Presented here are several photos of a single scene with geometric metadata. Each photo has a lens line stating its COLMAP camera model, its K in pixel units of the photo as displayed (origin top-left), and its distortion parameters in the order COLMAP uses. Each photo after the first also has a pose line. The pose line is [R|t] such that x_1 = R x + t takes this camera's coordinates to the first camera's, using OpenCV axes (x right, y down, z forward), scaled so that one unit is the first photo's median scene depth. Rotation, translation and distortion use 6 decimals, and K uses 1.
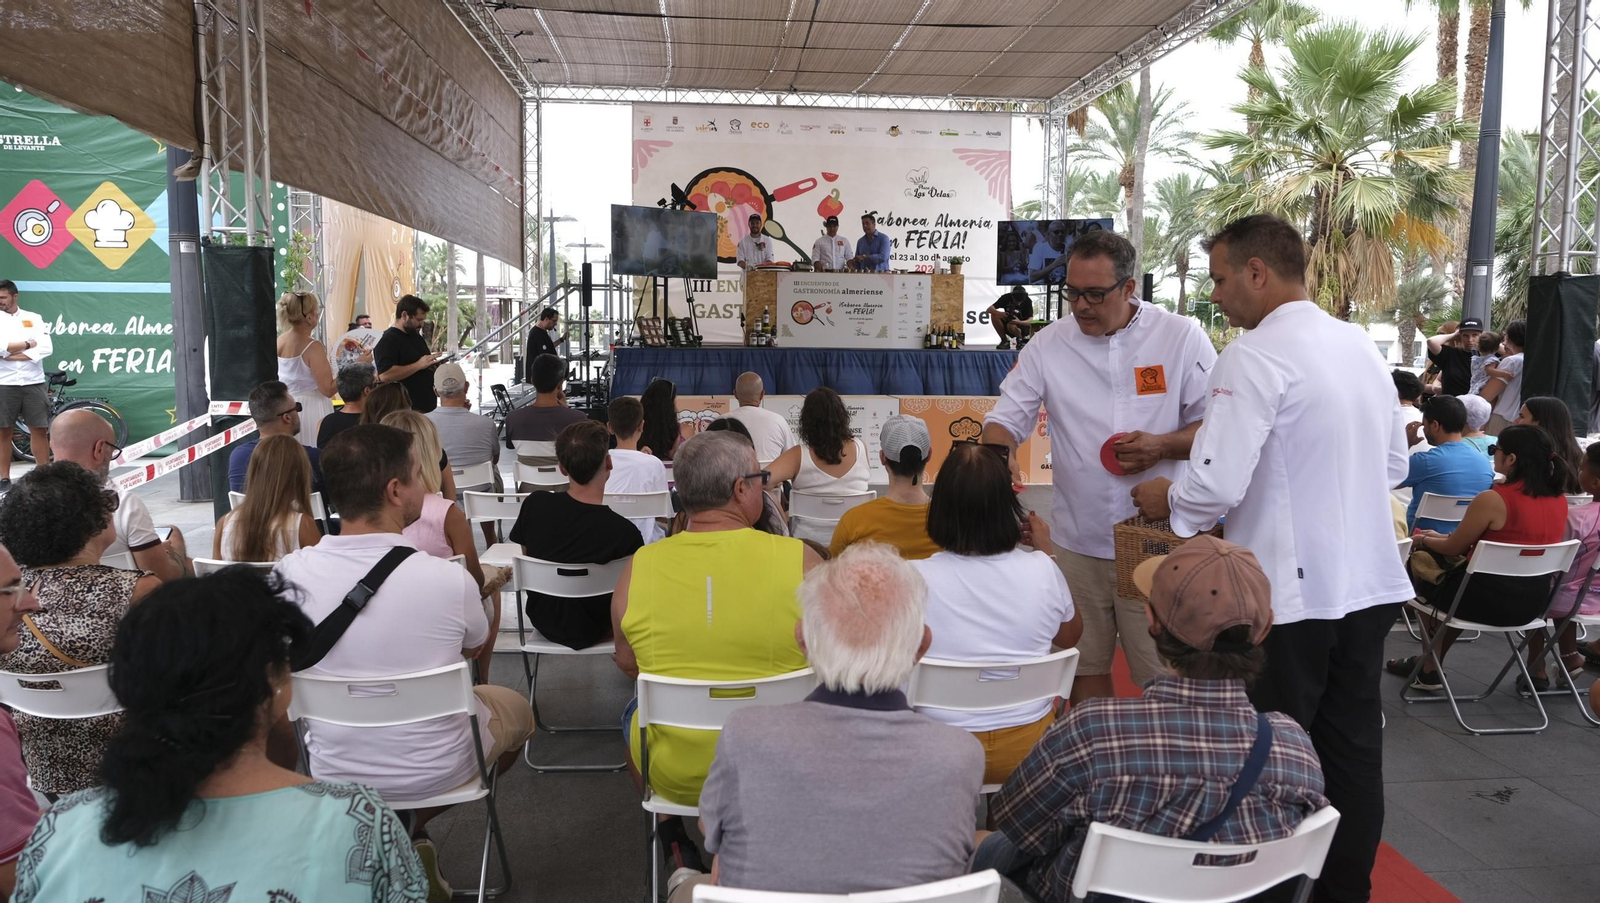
lens RADIAL K [[1099.9, 0, 799.5], [0, 1099.9, 447.0], [0, 0, 1]] dist [-0.033077, 0.015771]
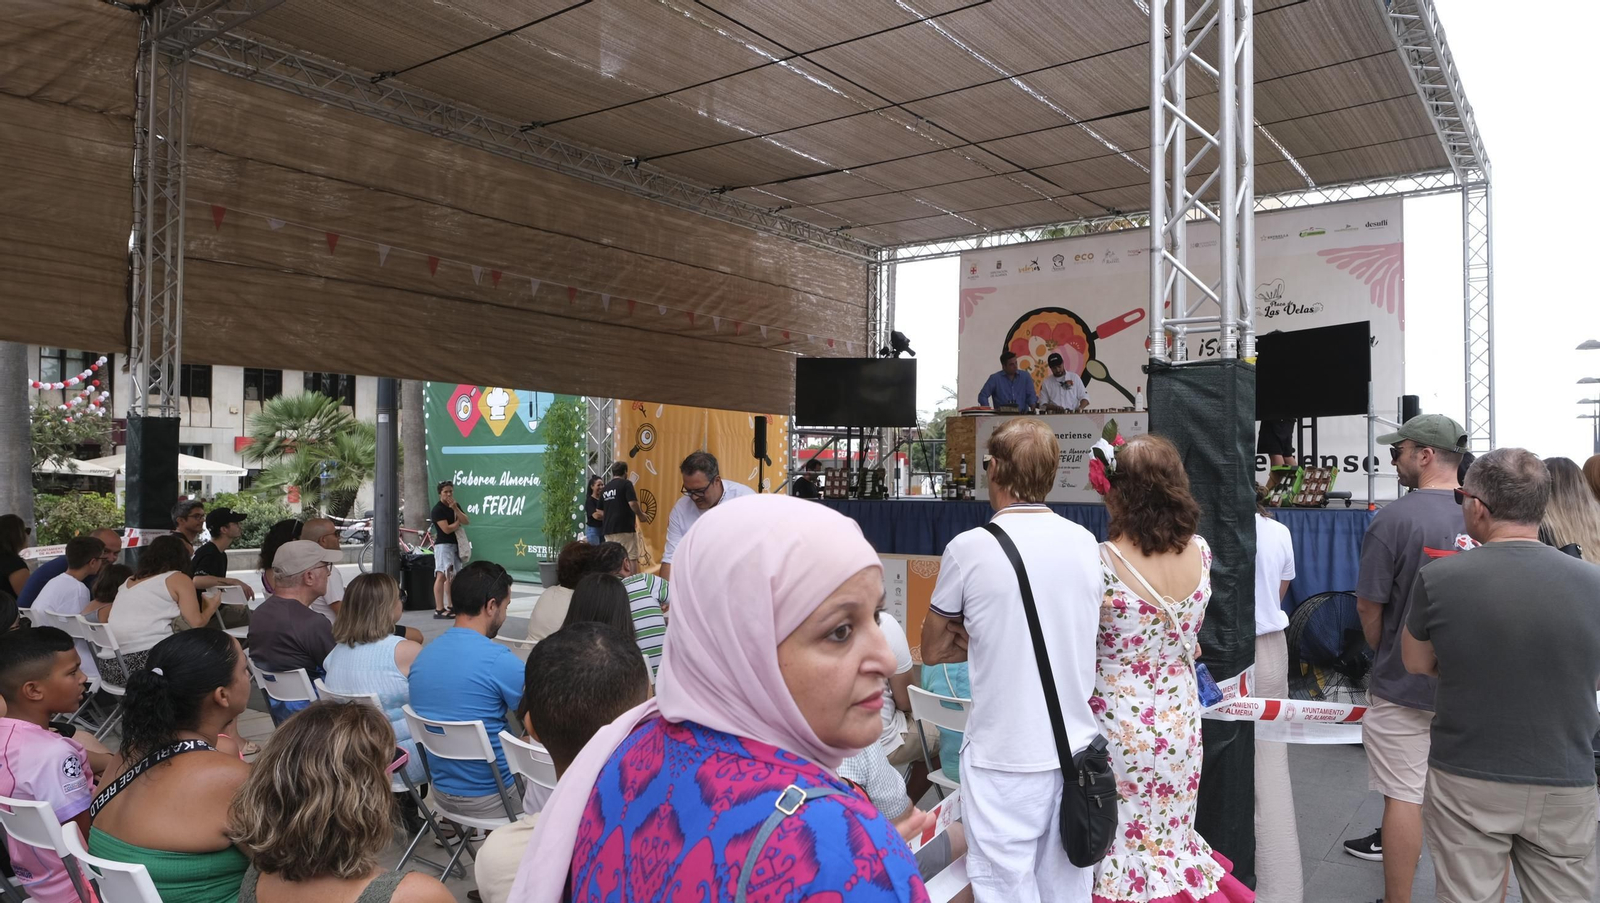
lens RADIAL K [[1099.9, 0, 783.5], [0, 1099.9, 445.2], [0, 0, 1]] dist [-0.033077, 0.015771]
pose [[0.741115, -0.026484, -0.670856, 0.458432], [-0.070738, 0.990579, -0.117253, -0.018823], [0.667641, 0.134353, 0.732260, 0.230962]]
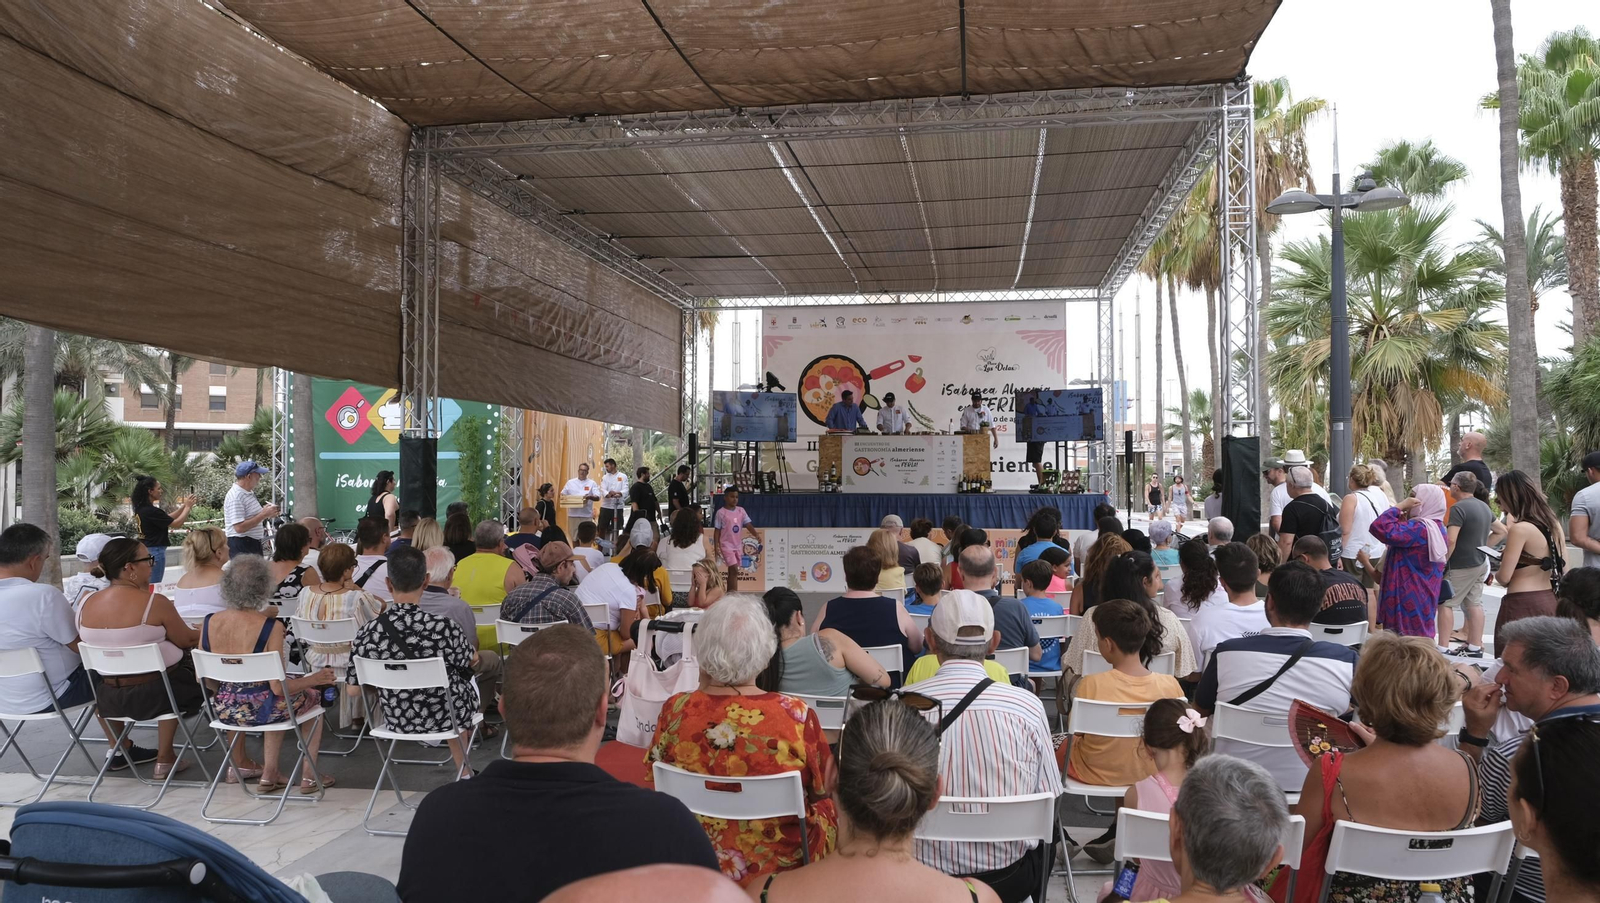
lens RADIAL K [[1099.9, 0, 794.5], [0, 1099.9, 459.6], [0, 0, 1]] dist [-0.033077, 0.015771]
pose [[0.967717, -0.016106, -0.251526, 0.251152], [-0.015304, 0.992360, -0.122425, 0.030418], [0.251576, 0.122322, 0.960077, -0.271990]]
